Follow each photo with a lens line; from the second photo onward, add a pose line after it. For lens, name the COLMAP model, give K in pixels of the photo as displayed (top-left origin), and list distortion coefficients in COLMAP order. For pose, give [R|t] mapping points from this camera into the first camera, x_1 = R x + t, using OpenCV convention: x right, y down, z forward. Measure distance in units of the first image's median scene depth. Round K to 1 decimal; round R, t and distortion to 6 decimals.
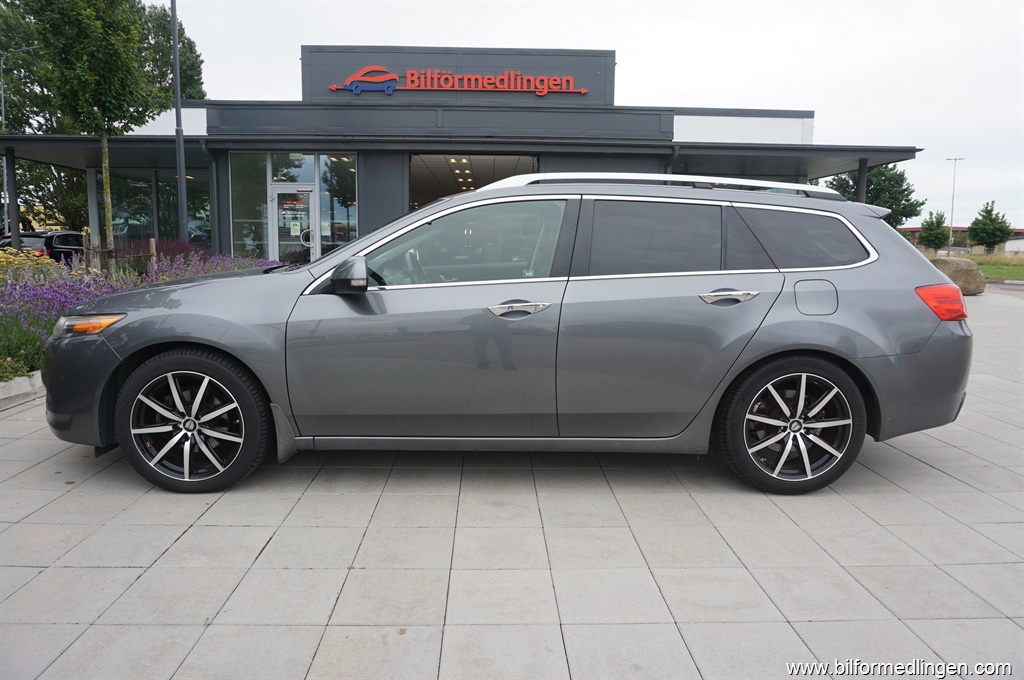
lens RADIAL K [[679.1, 0, 512.0], [0, 679.1, 340.0], [0, 0, 1]] dist [-0.030917, 0.006658]
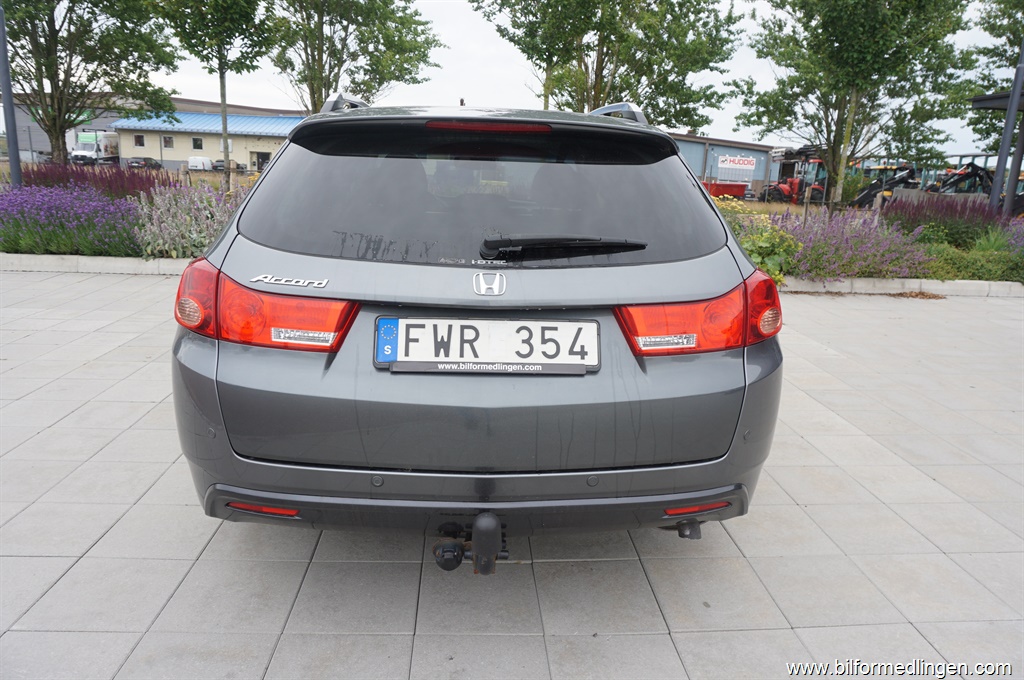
lens RADIAL K [[676.0, 0, 512.0], [0, 676.0, 340.0], [0, 0, 1]] dist [-0.048539, 0.018666]
pose [[0.031121, 0.233278, -0.971912, 1.232647], [-0.179851, 0.957819, 0.224136, -0.191297], [0.983201, 0.167824, 0.071763, 1.260592]]
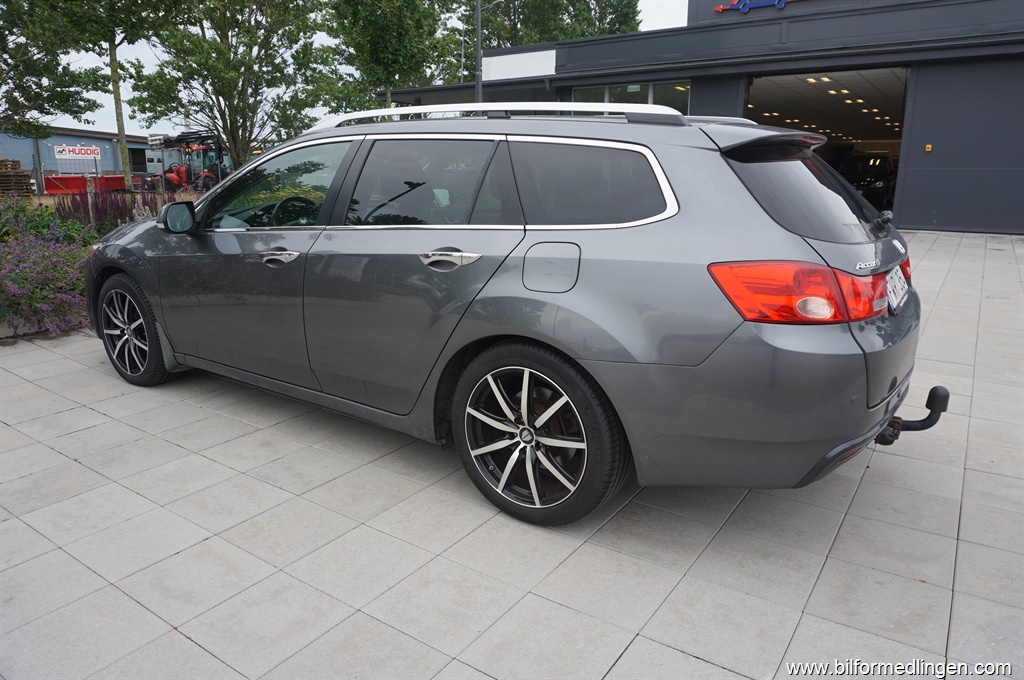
lens RADIAL K [[676.0, 0, 512.0], [0, 676.0, 340.0], [0, 0, 1]] dist [-0.048539, 0.018666]
pose [[0.803694, 0.134774, -0.579579, 0.831607], [-0.076099, 0.989294, 0.124522, -0.071545], [0.590157, -0.055972, 0.805346, 0.386674]]
